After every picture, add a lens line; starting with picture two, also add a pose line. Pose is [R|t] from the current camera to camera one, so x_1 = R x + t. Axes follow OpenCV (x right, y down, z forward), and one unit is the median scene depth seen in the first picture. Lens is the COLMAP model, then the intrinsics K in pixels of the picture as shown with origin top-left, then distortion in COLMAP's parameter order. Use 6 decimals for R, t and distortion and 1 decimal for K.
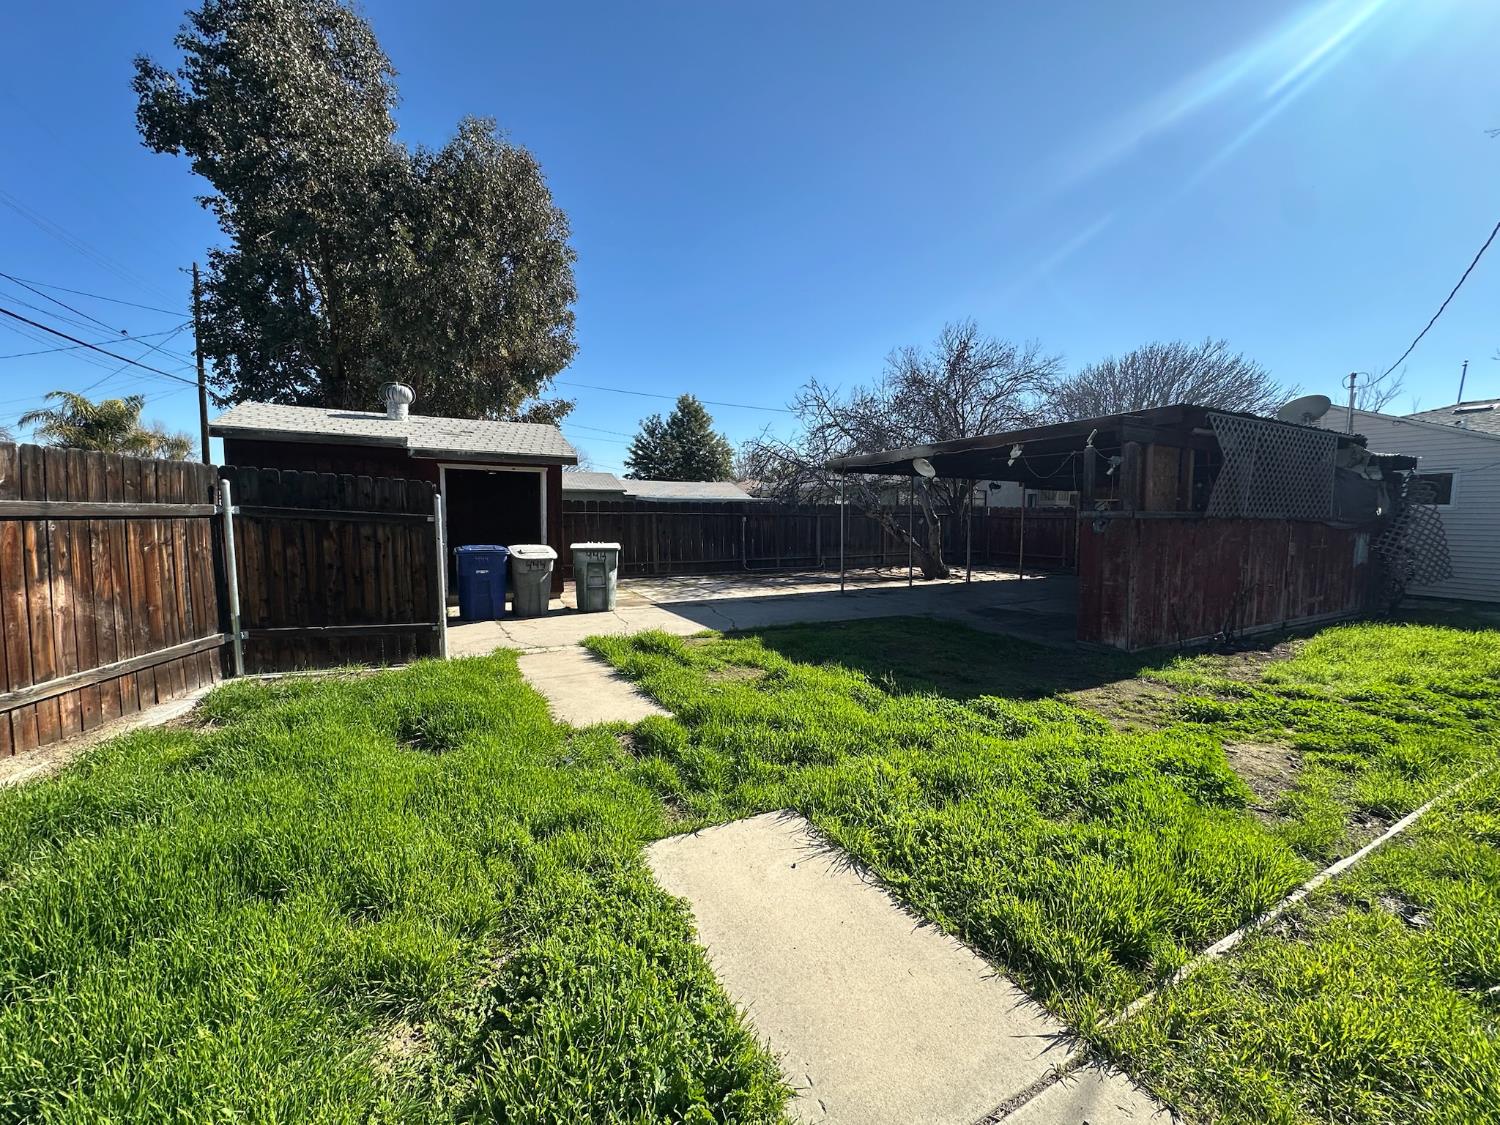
lens RADIAL K [[596.5, 0, 750.3], [0, 596.5, 562.5], [0, 0, 1]] dist [-0.006925, 0.001299]
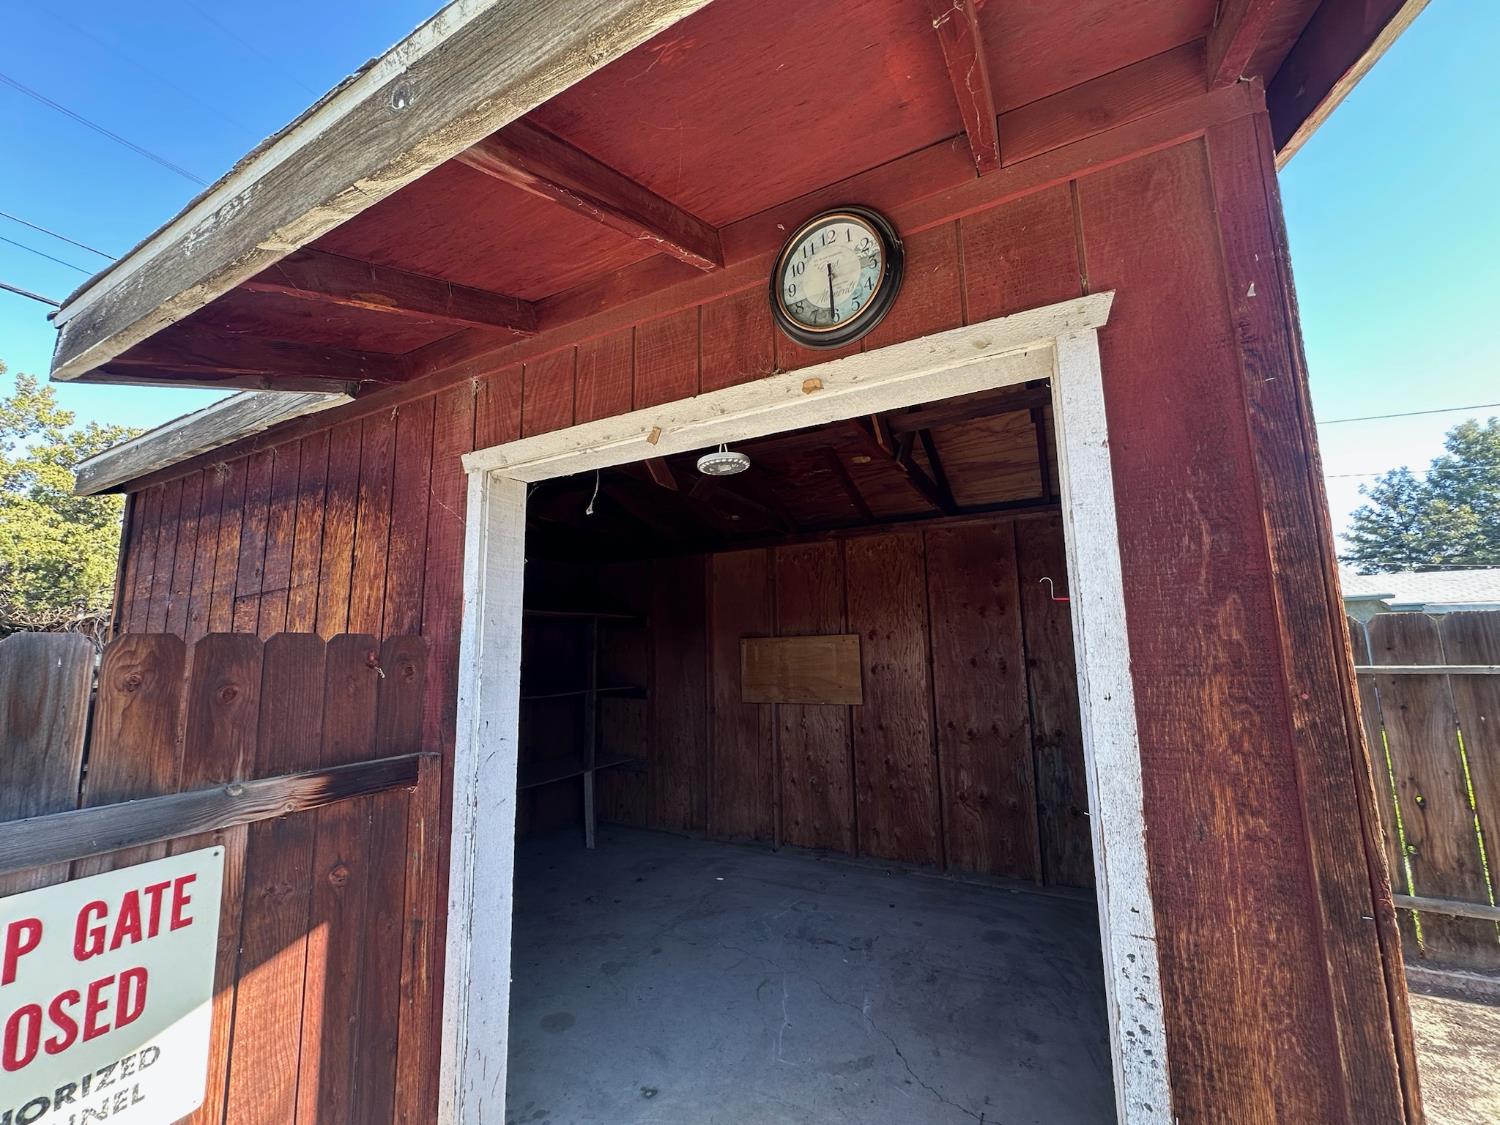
lens RADIAL K [[596.5, 0, 750.3], [0, 596.5, 562.5], [0, 0, 1]] dist [-0.006925, 0.001299]
pose [[0.561358, -0.136582, -0.816224, -0.233006], [-0.044611, 0.979859, -0.194645, -0.076784], [0.826370, 0.145678, 0.543959, 0.765856]]
